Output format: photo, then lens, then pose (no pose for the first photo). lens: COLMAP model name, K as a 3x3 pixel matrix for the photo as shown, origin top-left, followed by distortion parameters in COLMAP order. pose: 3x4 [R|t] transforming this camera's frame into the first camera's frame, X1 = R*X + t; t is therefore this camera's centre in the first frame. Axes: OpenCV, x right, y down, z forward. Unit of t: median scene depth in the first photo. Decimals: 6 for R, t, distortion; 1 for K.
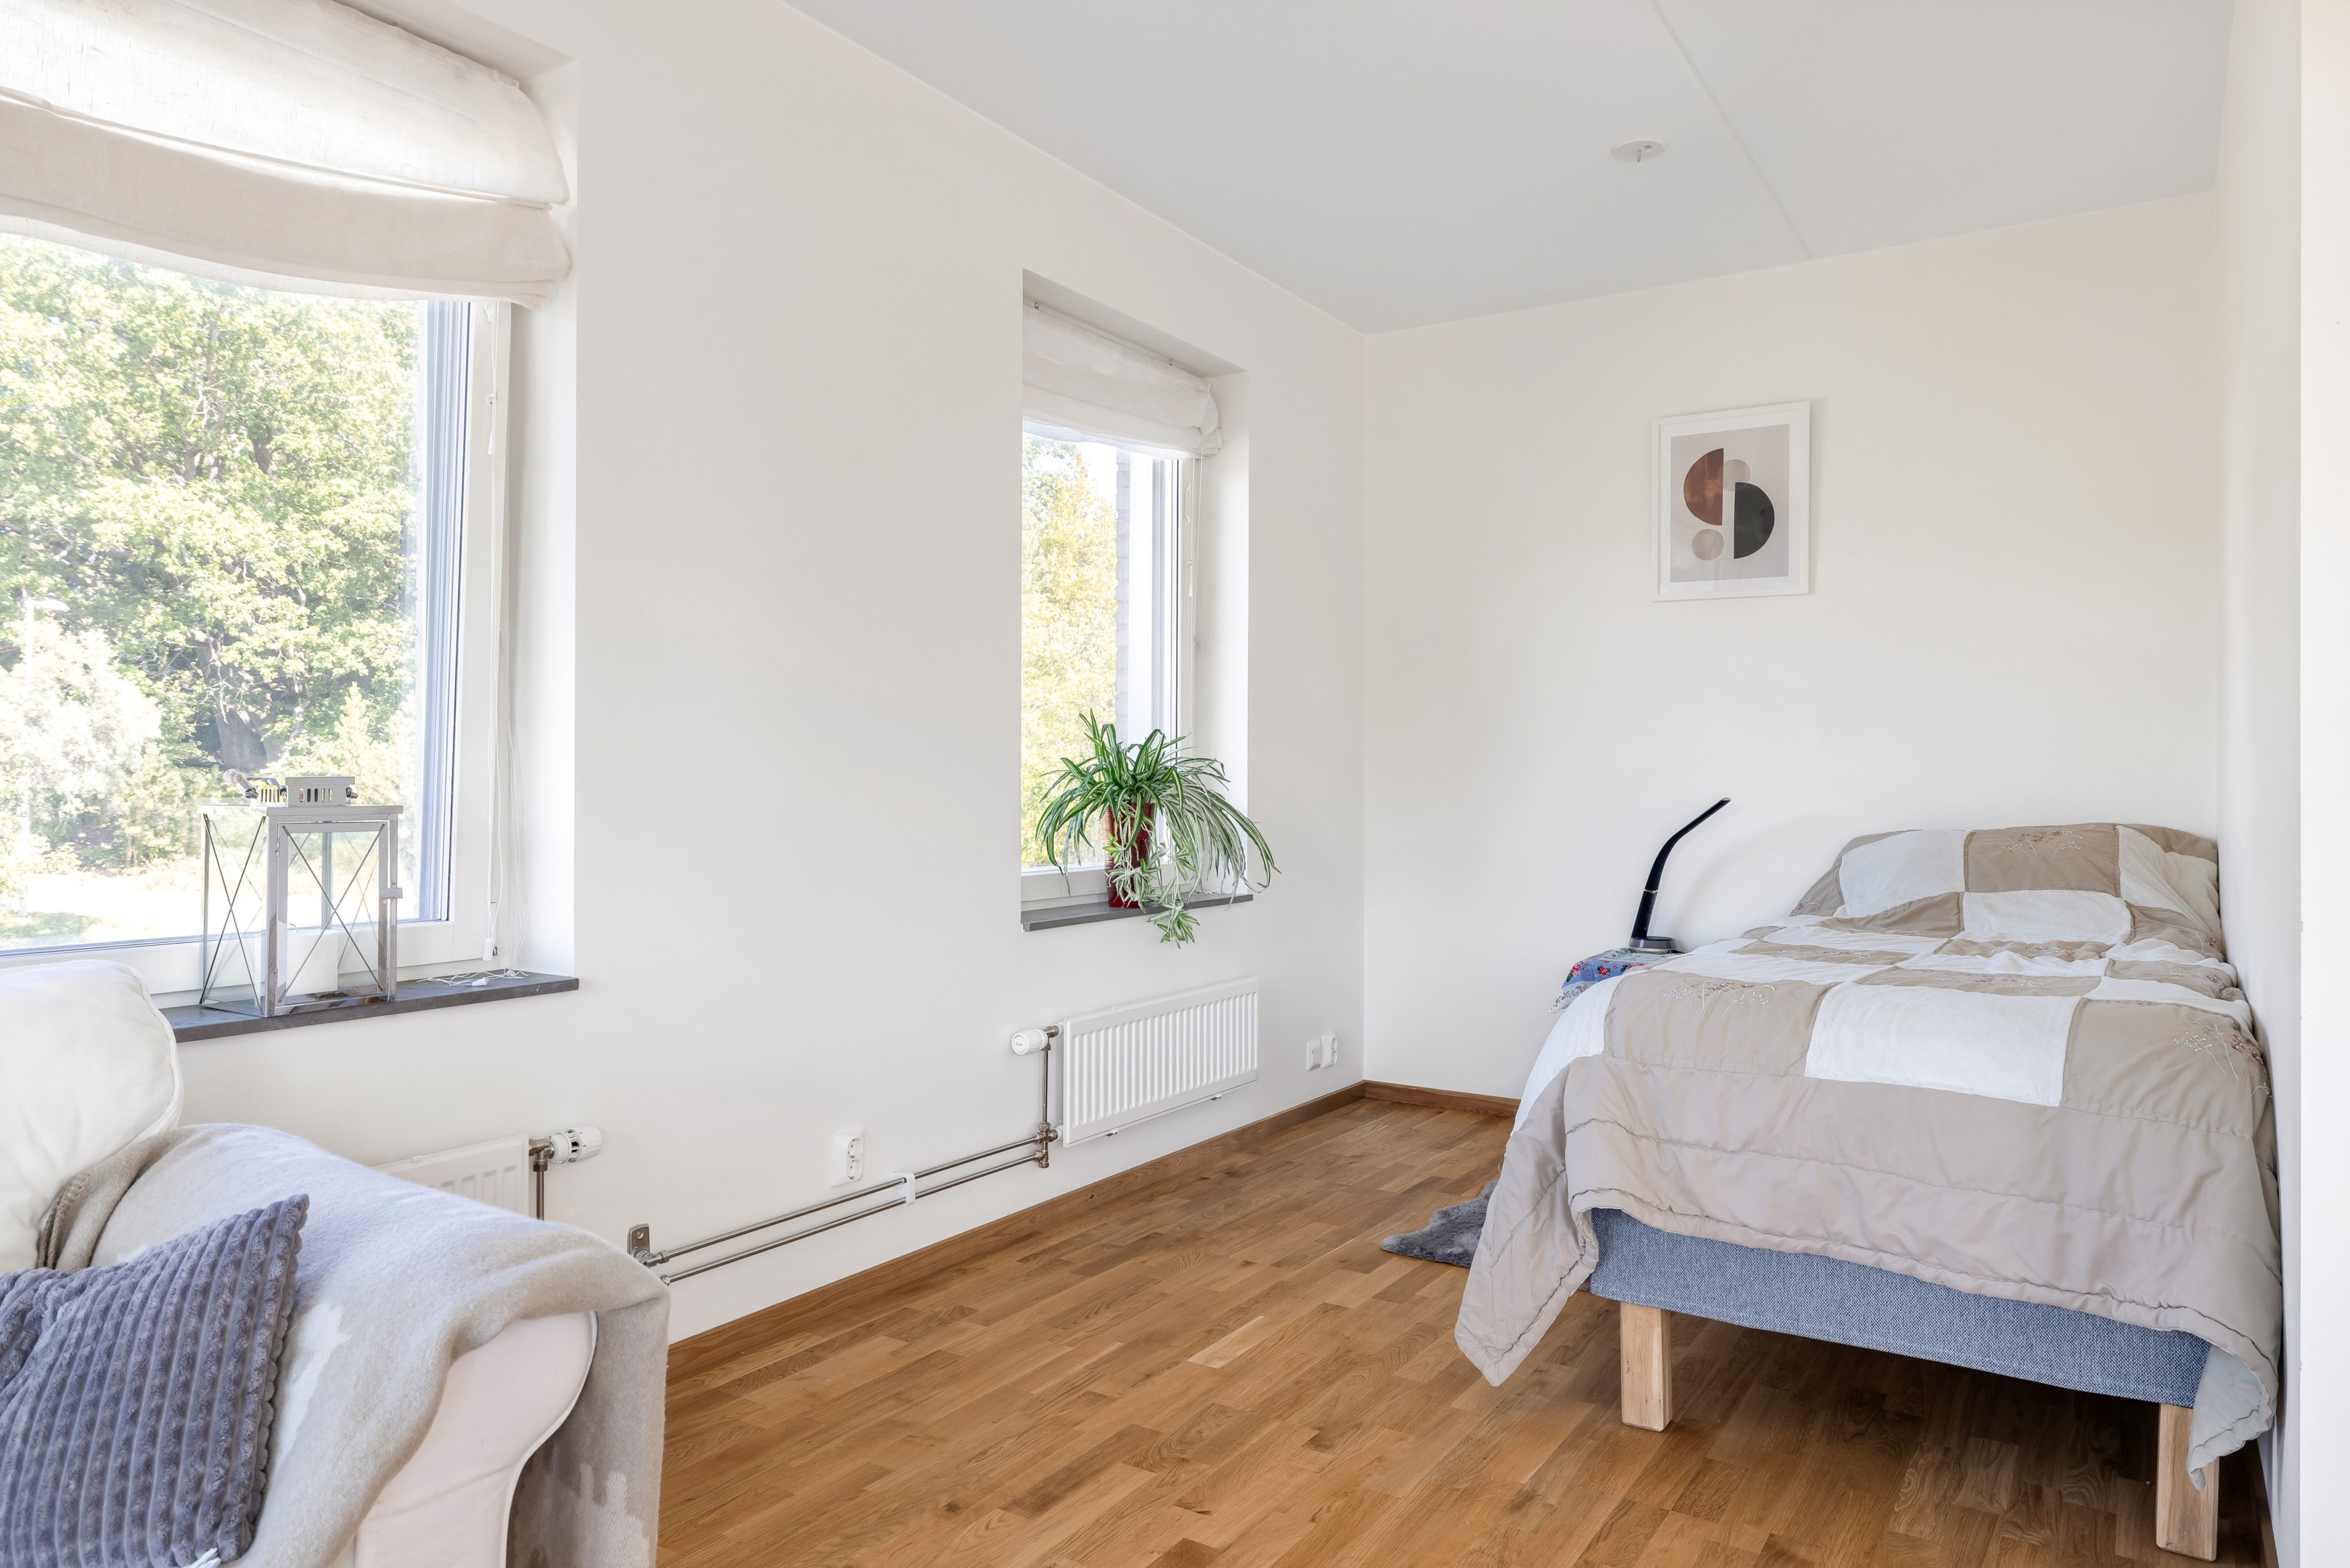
lens RADIAL K [[1494.0, 0, 1175.0], [0, 1494.0, 784.0], [0, 0, 1]] dist [-0.000922, -0.001585]
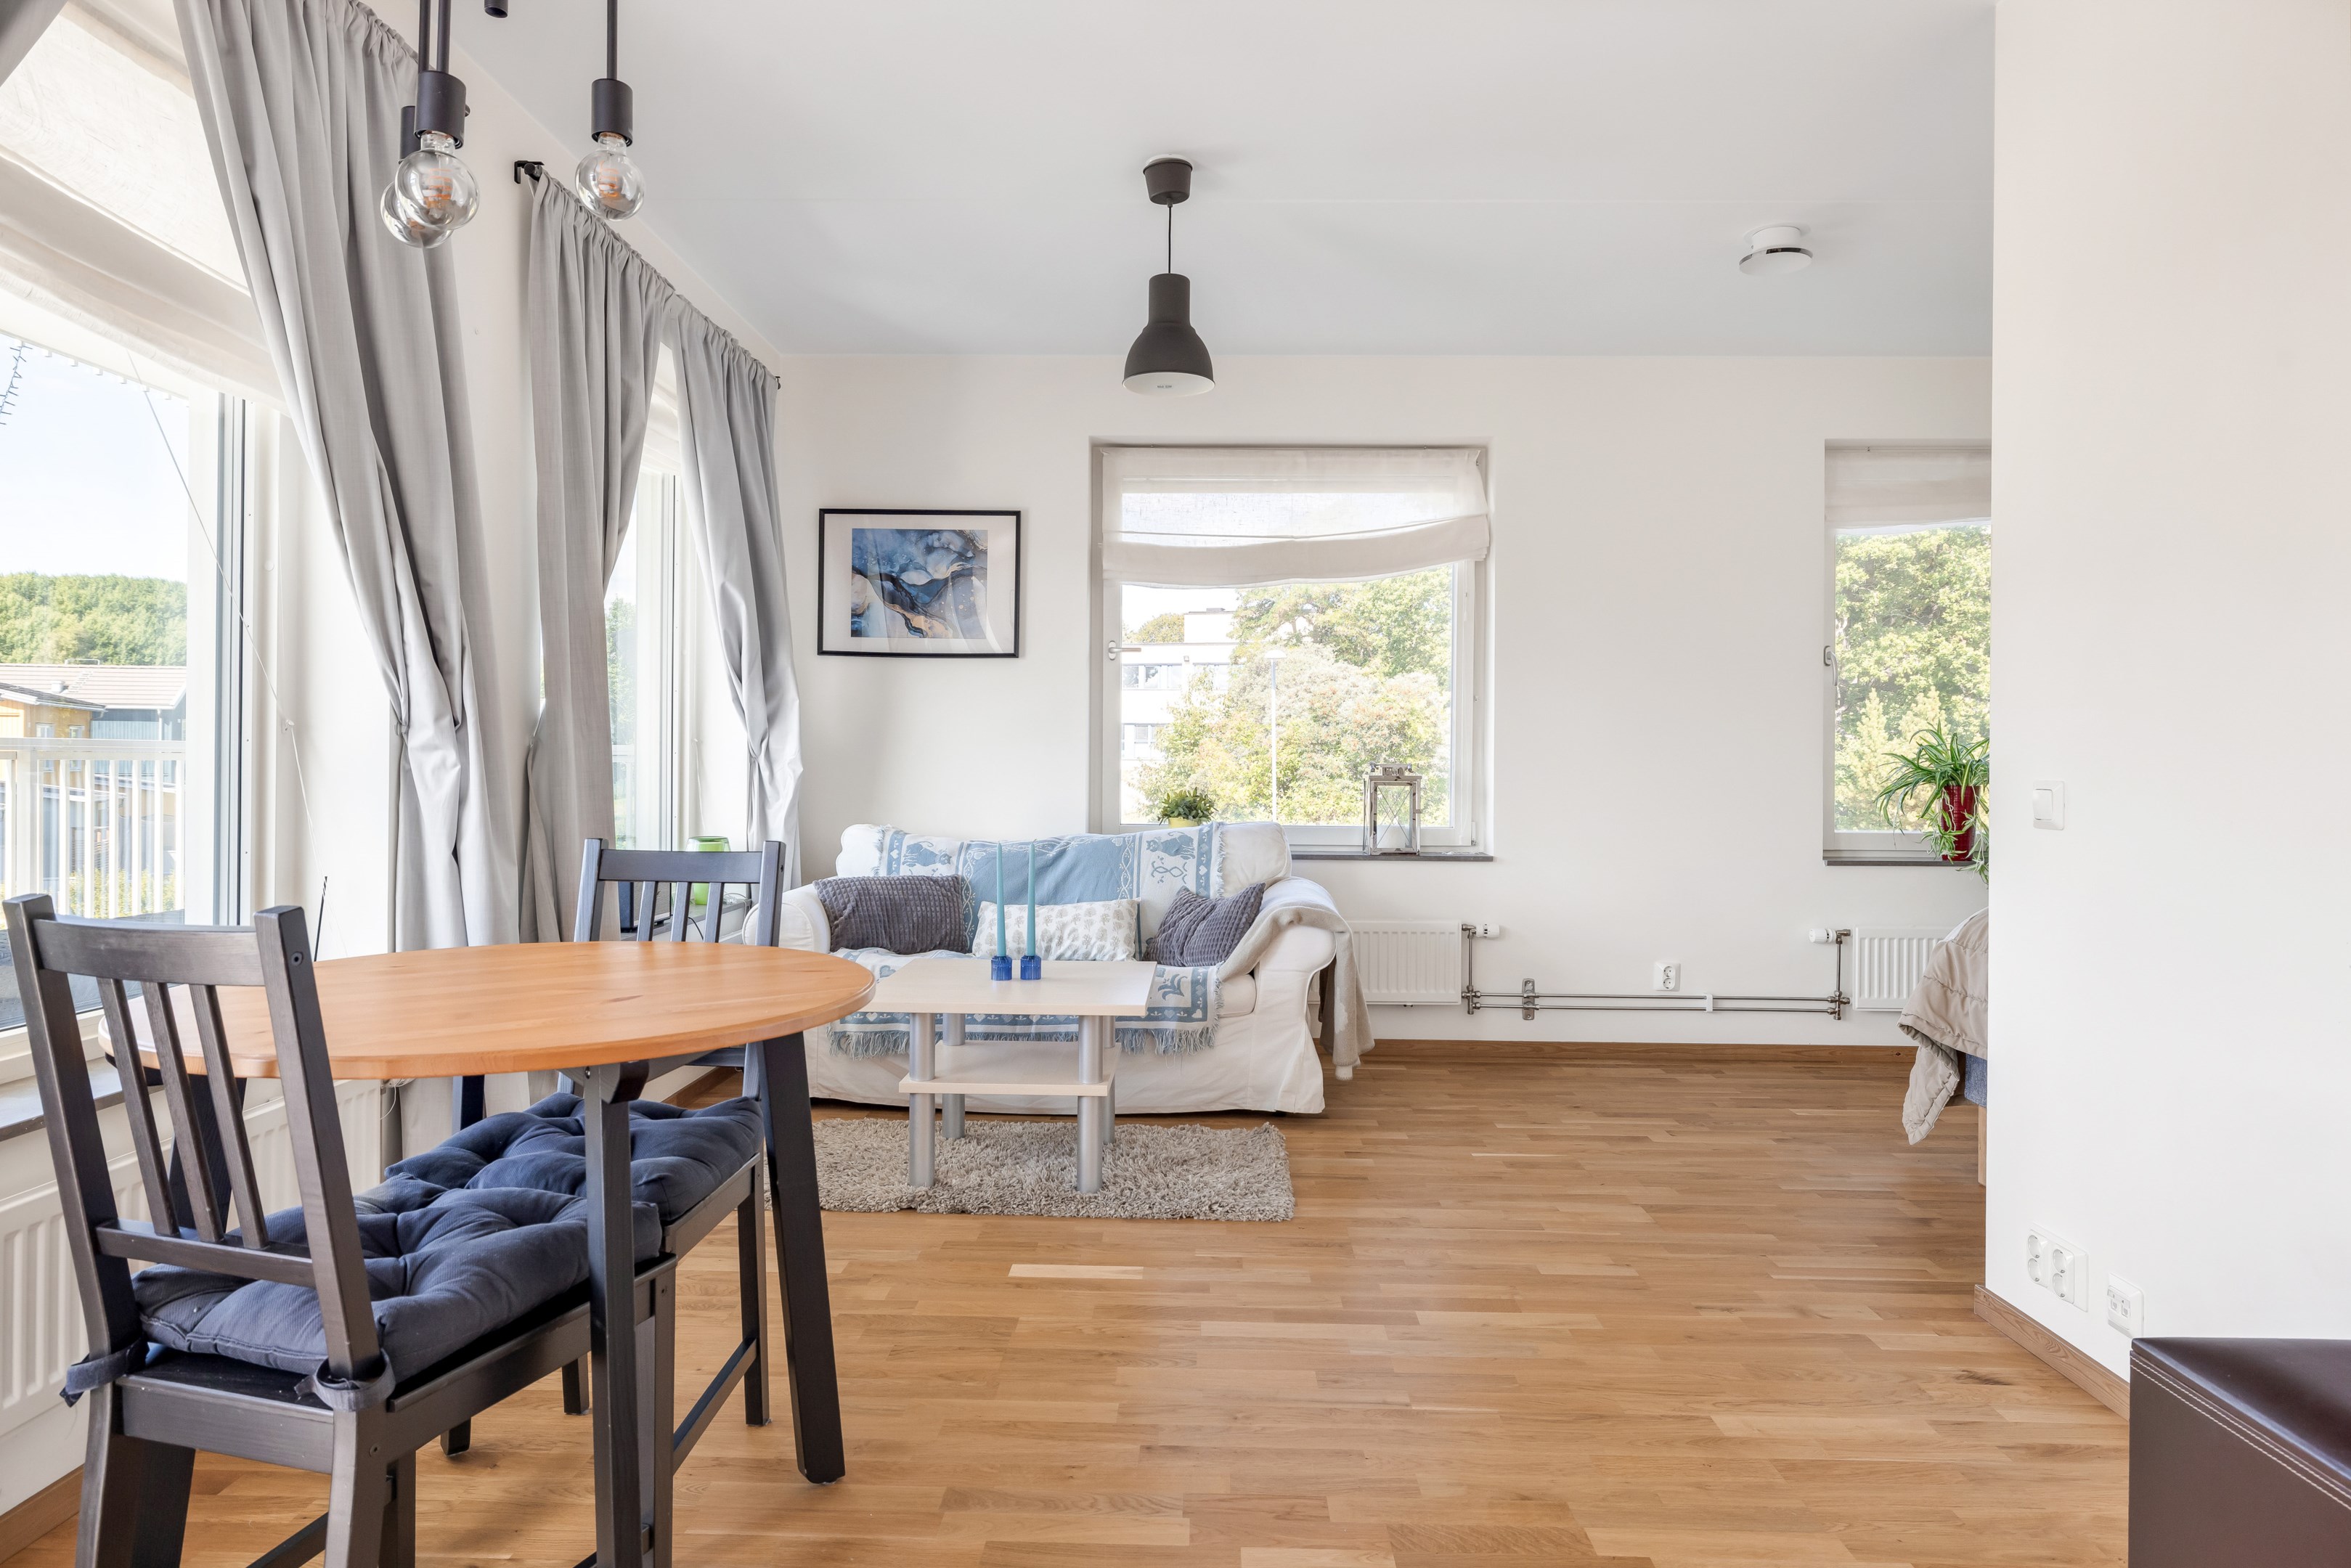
lens RADIAL K [[1380.8, 0, 1169.3], [0, 1380.8, 760.9], [0, 0, 1]] dist [-0.002587, -0.000445]
pose [[0.519269, 0.000480, -0.854610, 0.711240], [-0.009663, 0.999939, -0.005309, 0.001974], [0.854556, 0.011015, 0.519243, -0.309310]]
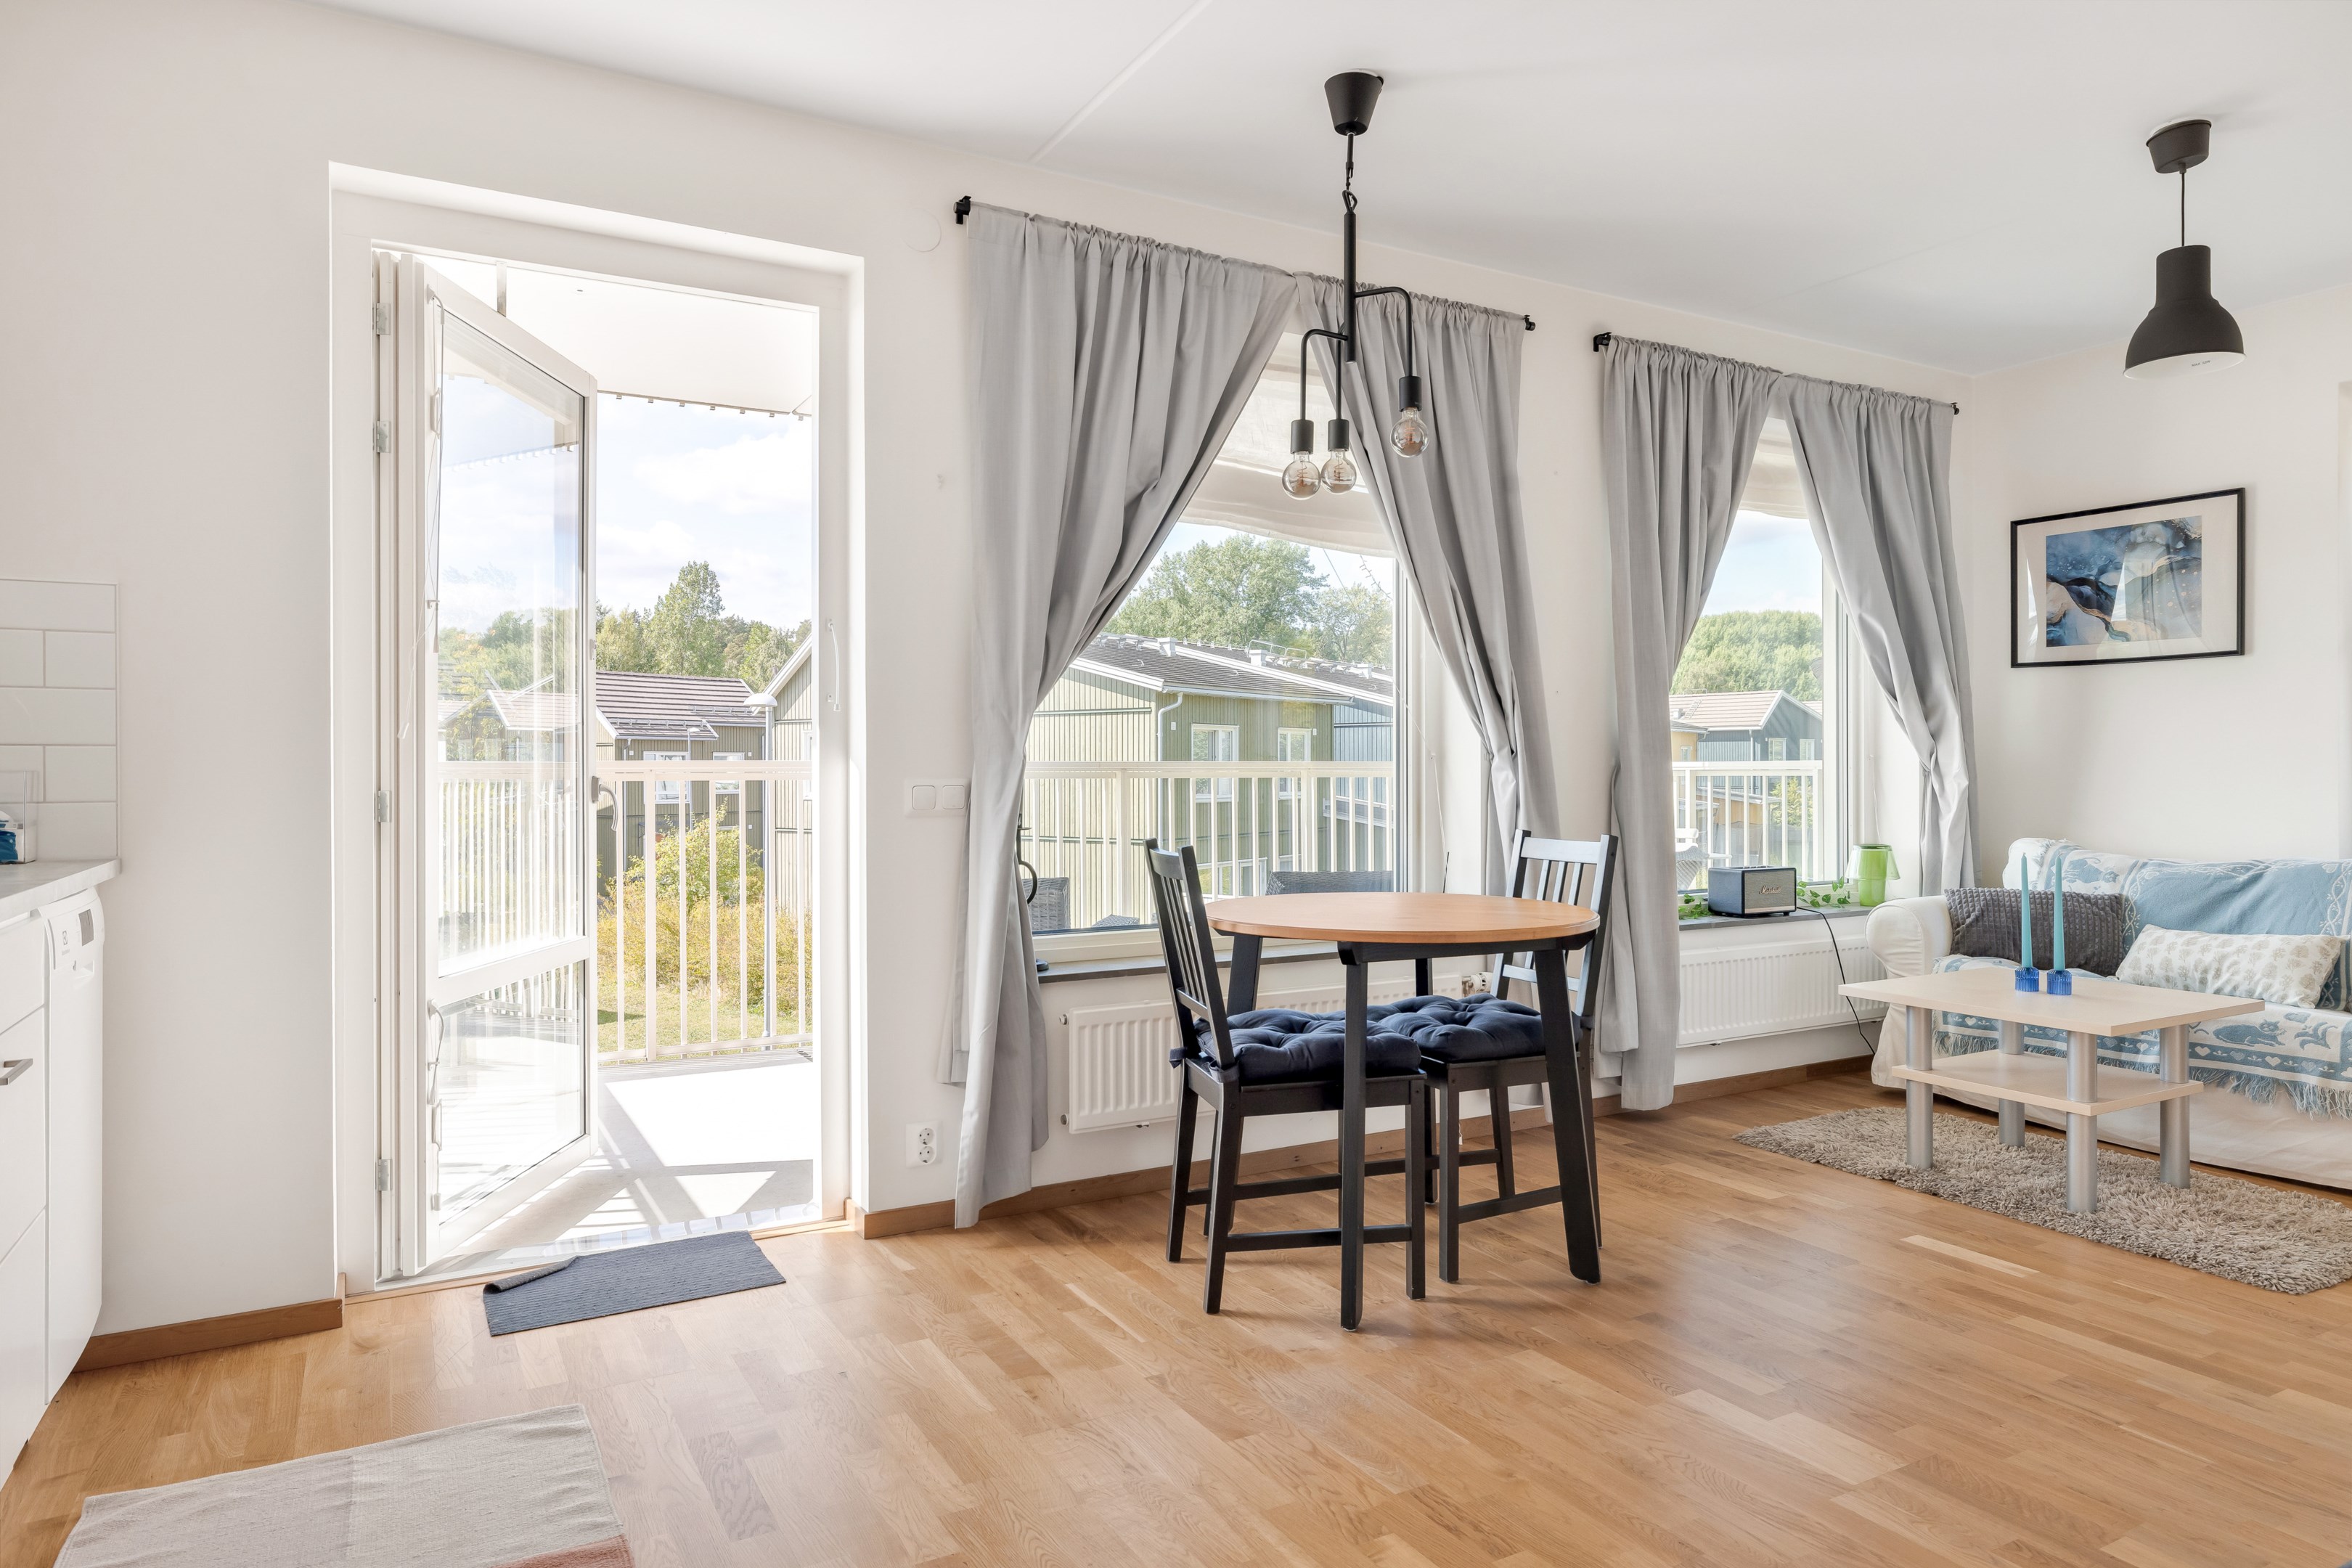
lens RADIAL K [[1422.6, 0, 1176.0], [0, 1422.6, 784.0], [0, 0, 1]] dist [-0.002249, -0.000196]
pose [[-0.468434, 0.007189, -0.883469, 1.006264], [-0.002063, 0.999955, 0.009231, -0.003504], [0.883496, 0.006147, -0.468398, 0.047106]]
